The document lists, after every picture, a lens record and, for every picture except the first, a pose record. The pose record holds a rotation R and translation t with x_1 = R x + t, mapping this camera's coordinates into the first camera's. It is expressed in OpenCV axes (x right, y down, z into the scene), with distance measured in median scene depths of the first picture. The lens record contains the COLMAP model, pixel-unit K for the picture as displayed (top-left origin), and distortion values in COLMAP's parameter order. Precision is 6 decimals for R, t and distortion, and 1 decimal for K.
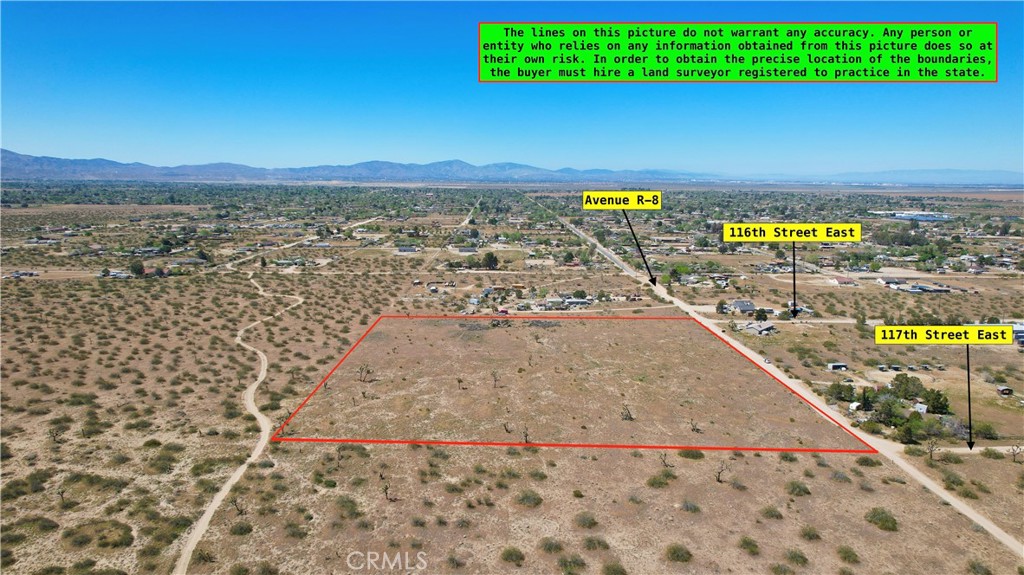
lens RADIAL K [[692.1, 0, 518.1], [0, 692.1, 288.1], [0, 0, 1]] dist [-0.127105, 0.123928]
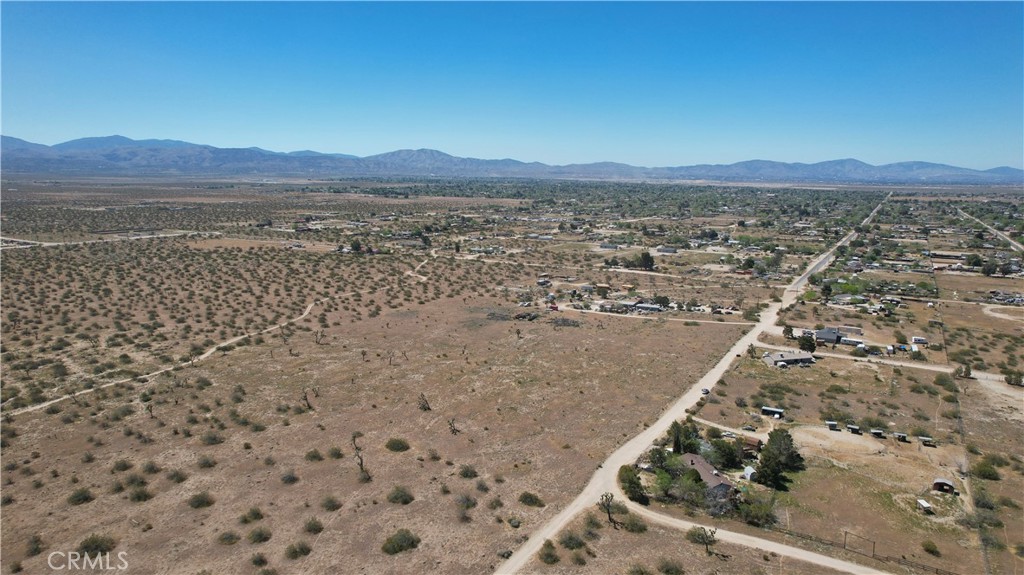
lens RADIAL K [[650.3, 0, 512.0], [0, 650.3, 287.5], [0, 0, 1]] dist [-0.032825, 0.003559]
pose [[0.833552, 0.092796, -0.544592, 0.051805], [-0.087352, 0.995529, 0.035932, -0.002921], [0.545492, 0.017620, 0.837931, 0.013924]]
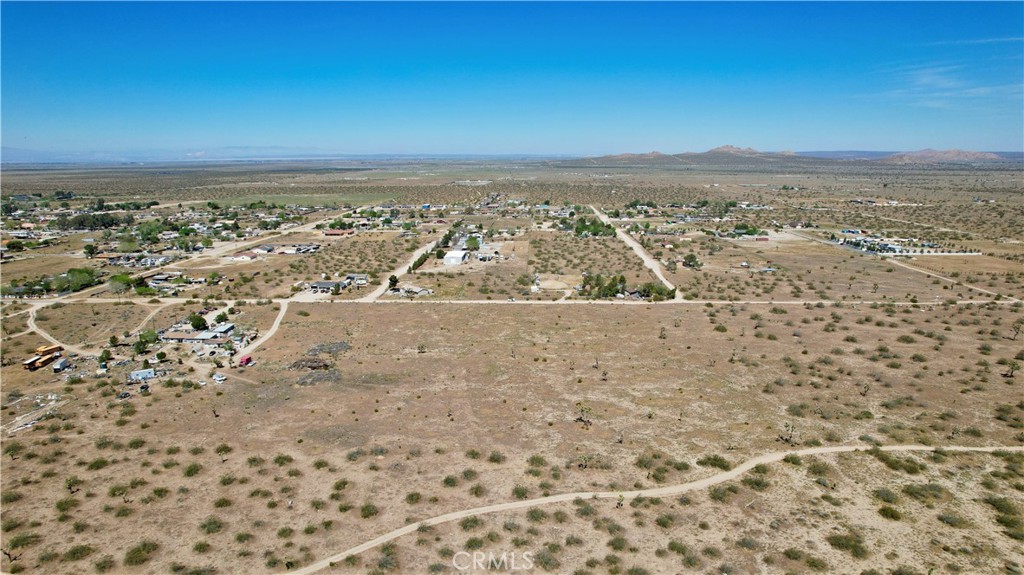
lens RADIAL K [[641.3, 0, 512.0], [0, 641.3, 287.5], [0, 0, 1]] dist [0.002385, 0.002089]
pose [[0.078745, -0.214053, 0.973643, -0.071132], [0.177602, 0.964063, 0.197583, -0.014680], [-0.980947, 0.157362, 0.113932, 0.071997]]
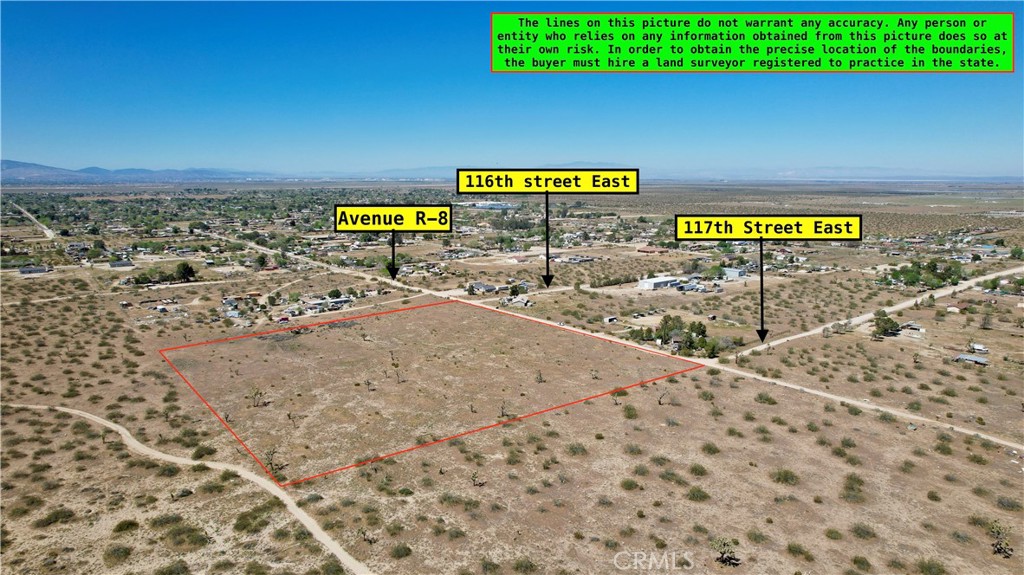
lens RADIAL K [[650.3, 0, 512.0], [0, 650.3, 287.5], [0, 0, 1]] dist [-0.032825, 0.003559]
pose [[0.792921, -0.108446, 0.599596, -0.034420], [0.100988, 0.993814, 0.046197, -0.002390], [-0.600897, 0.023921, 0.798969, 0.005514]]
